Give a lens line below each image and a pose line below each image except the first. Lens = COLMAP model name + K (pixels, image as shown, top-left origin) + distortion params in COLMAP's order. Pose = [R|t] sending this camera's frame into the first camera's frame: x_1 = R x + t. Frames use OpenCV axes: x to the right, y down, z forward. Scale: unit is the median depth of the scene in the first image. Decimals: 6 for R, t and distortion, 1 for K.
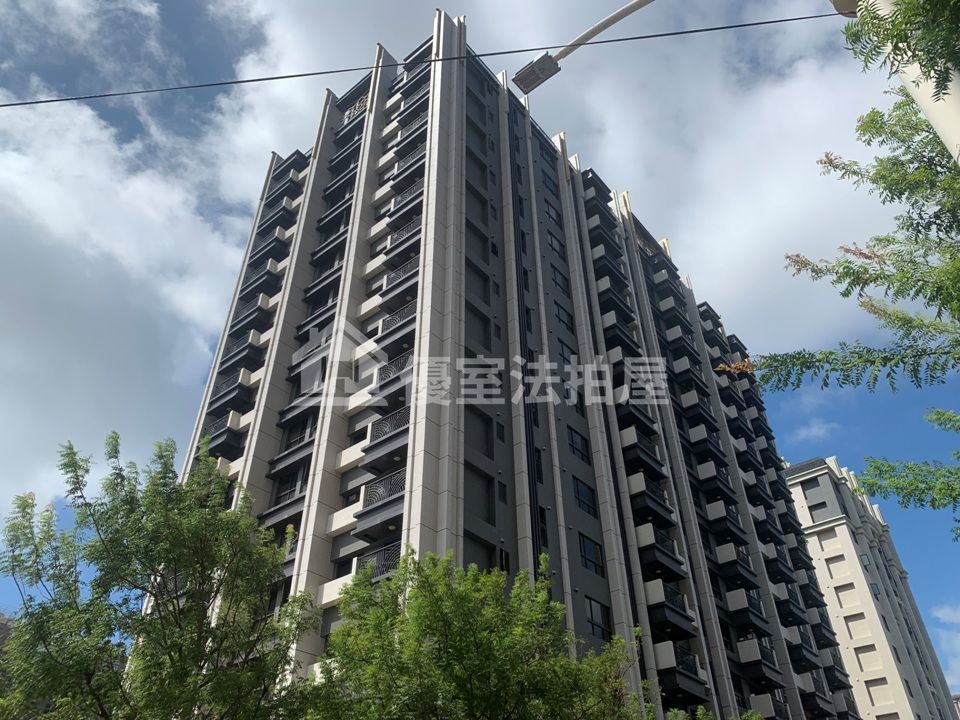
lens RADIAL K [[740.6, 0, 472.3], [0, 740.6, 355.4], [0, 0, 1]] dist [0.035724, -0.038293]
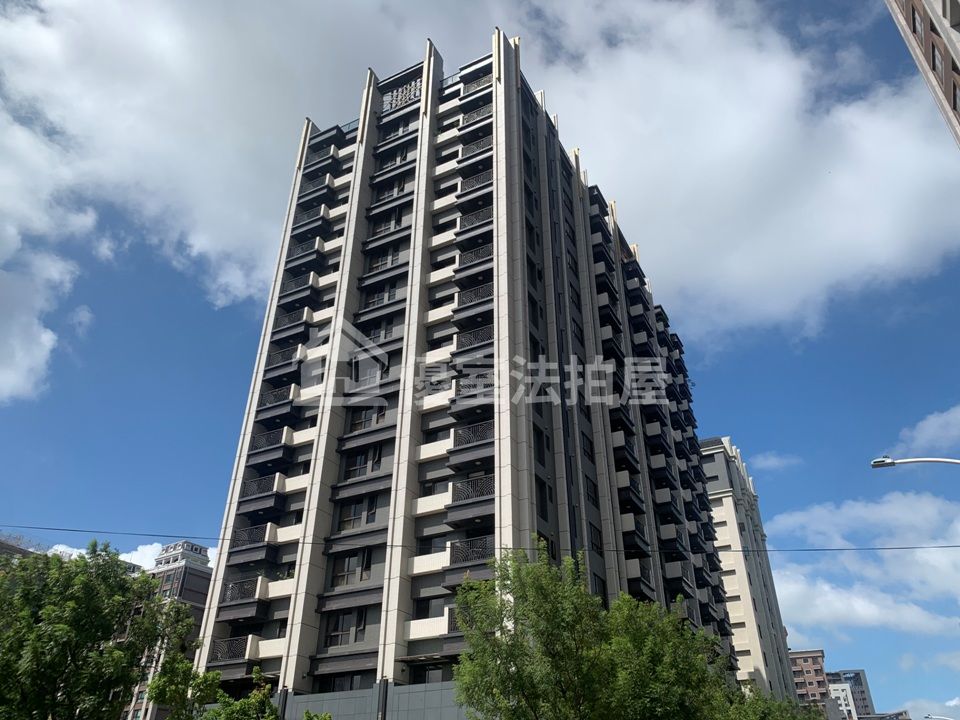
lens RADIAL K [[740.6, 0, 486.2], [0, 740.6, 359.9], [0, 0, 1]] dist [0.035724, -0.038293]
pose [[0.977311, 0.117383, 0.176308, -0.271415], [-0.137128, 0.985047, 0.104298, -0.135600], [-0.161429, -0.126109, 0.978794, -0.170090]]
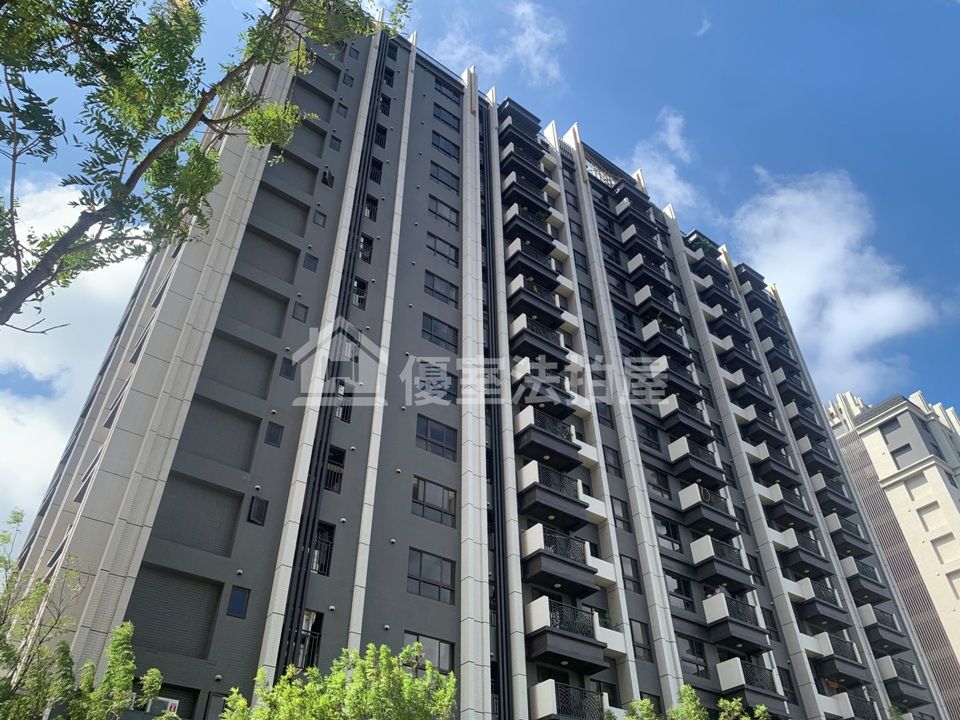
lens RADIAL K [[740.6, 0, 479.9], [0, 740.6, 352.6], [0, 0, 1]] dist [0.035724, -0.038293]
pose [[0.974427, -0.157060, -0.160700, 0.352865], [0.151082, 0.987314, -0.048842, 0.145605], [0.166333, 0.023314, 0.985794, 0.180943]]
